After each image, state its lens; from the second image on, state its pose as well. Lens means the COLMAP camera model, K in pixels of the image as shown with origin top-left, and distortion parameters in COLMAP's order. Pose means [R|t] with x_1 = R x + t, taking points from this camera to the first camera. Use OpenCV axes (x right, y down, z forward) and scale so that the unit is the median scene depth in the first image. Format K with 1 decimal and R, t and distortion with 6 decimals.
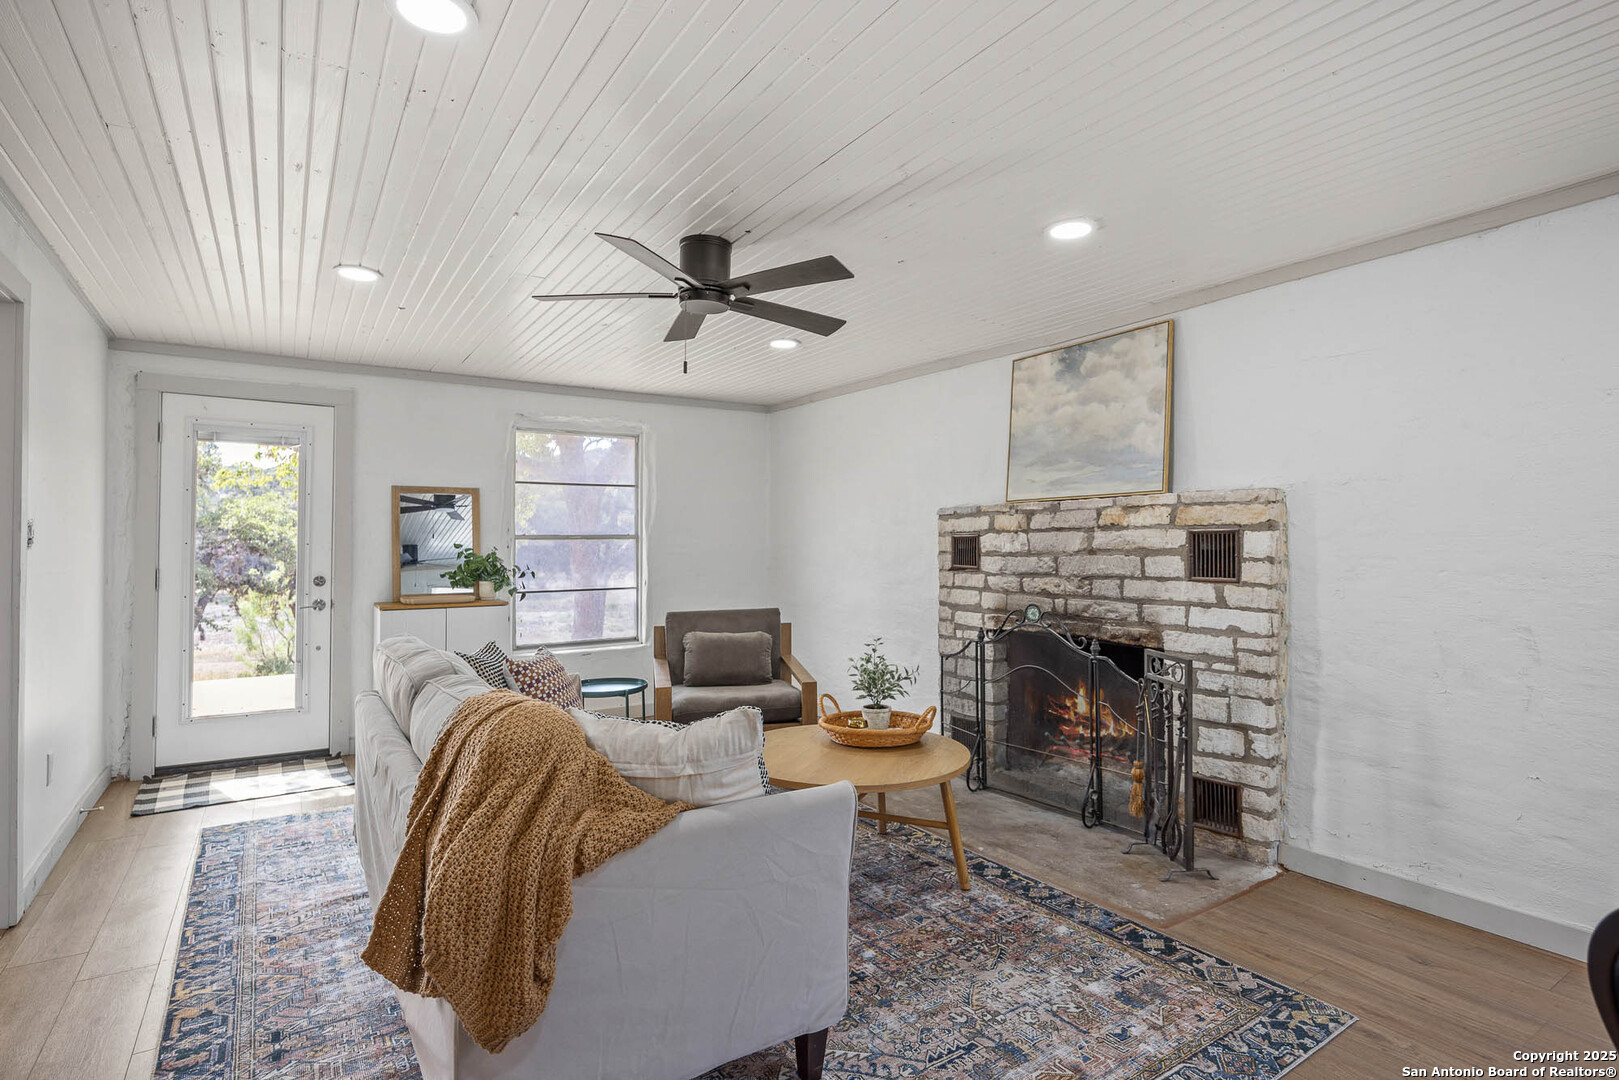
lens RADIAL K [[818.3, 0, 809.6], [0, 818.3, 539.9], [0, 0, 1]] dist [-0.002151, -0.000255]
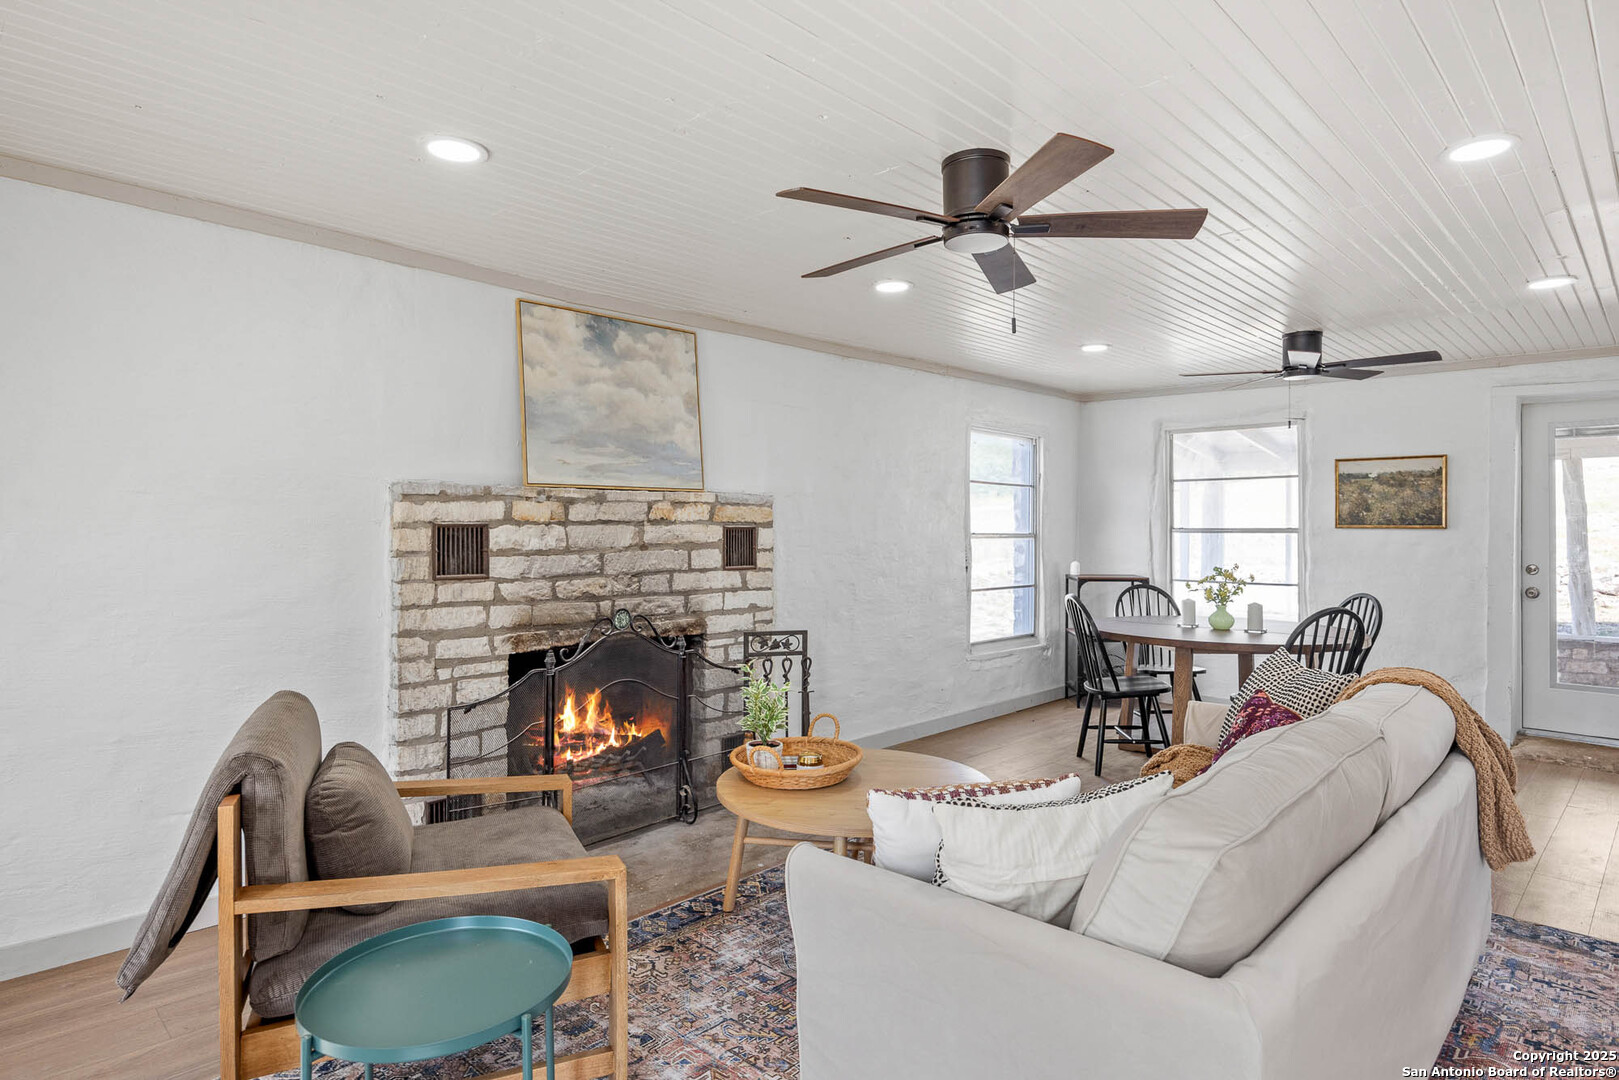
lens RADIAL K [[892.9, 0, 809.3], [0, 892.9, 532.9], [0, 0, 1]] dist [-0.000773, -0.000634]
pose [[-0.214676, -0.006167, 0.976666, -0.682781], [-0.010145, 0.999940, 0.004084, -0.007626], [-0.976633, -0.009031, -0.214726, 0.994661]]
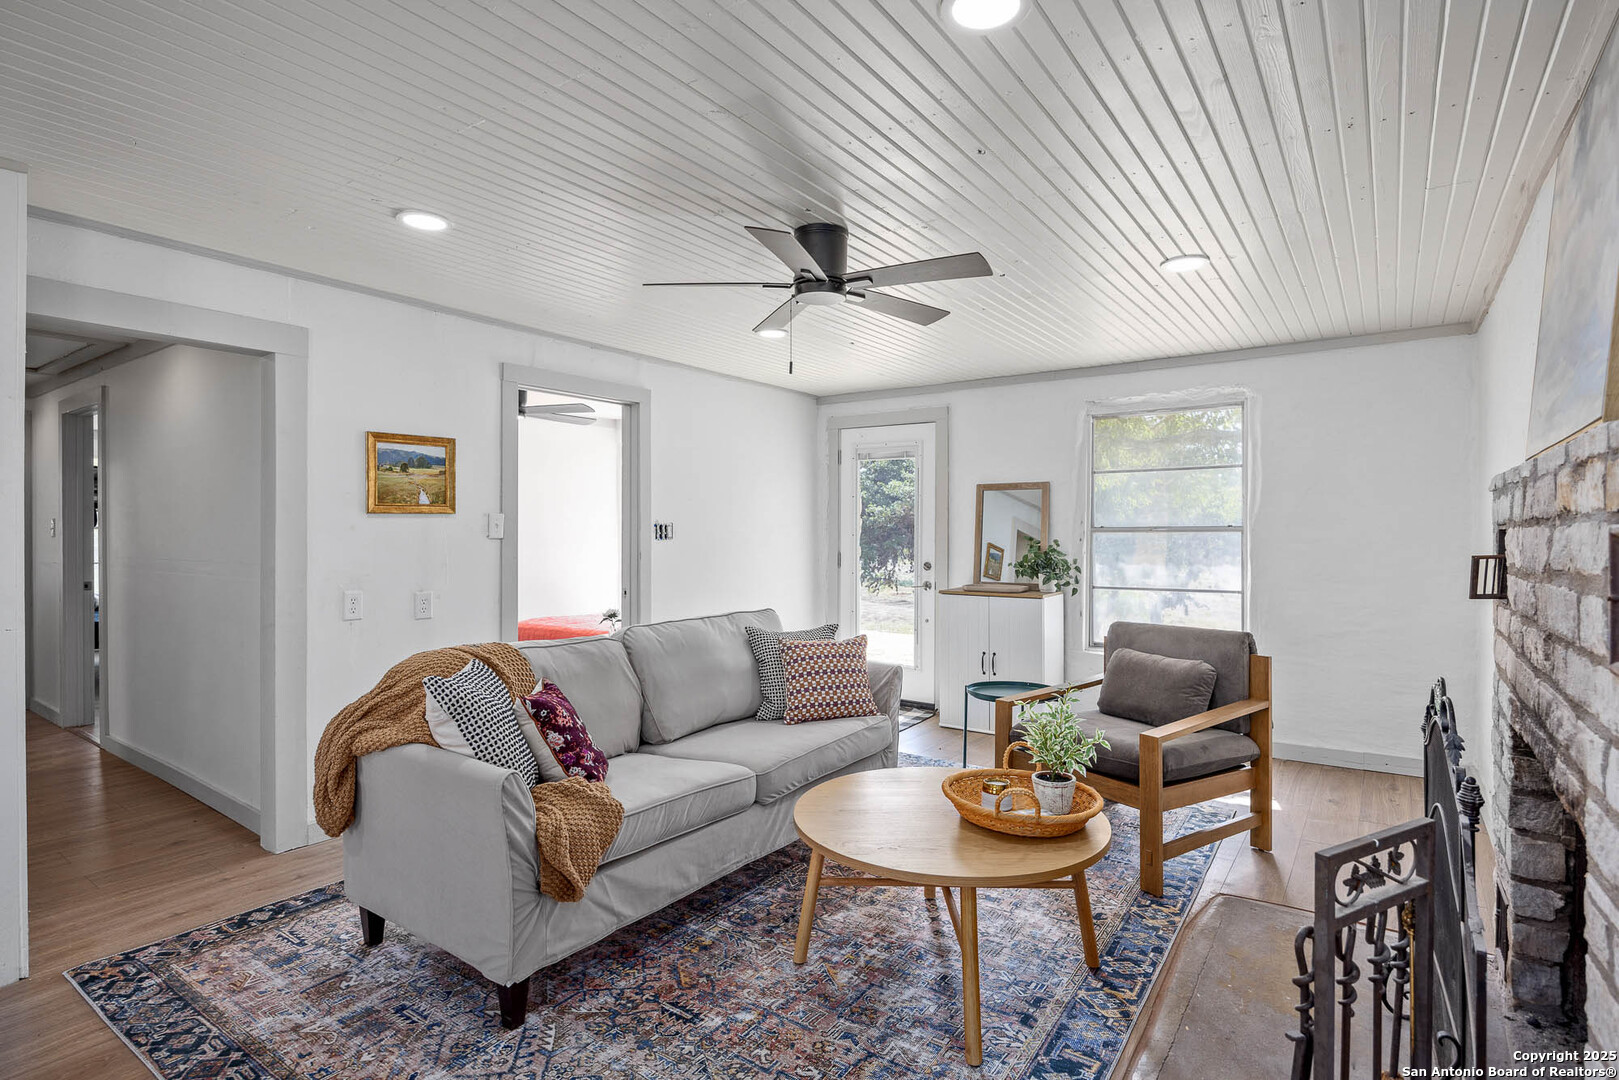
lens RADIAL K [[818.3, 0, 813.0], [0, 818.3, 537.5], [0, 0, 1]] dist [-0.002151, -0.000255]
pose [[0.361217, 0.010554, -0.932422, 0.574769], [0.003883, 0.999910, 0.012822, -0.010908], [0.932474, -0.008252, 0.361143, 0.478165]]
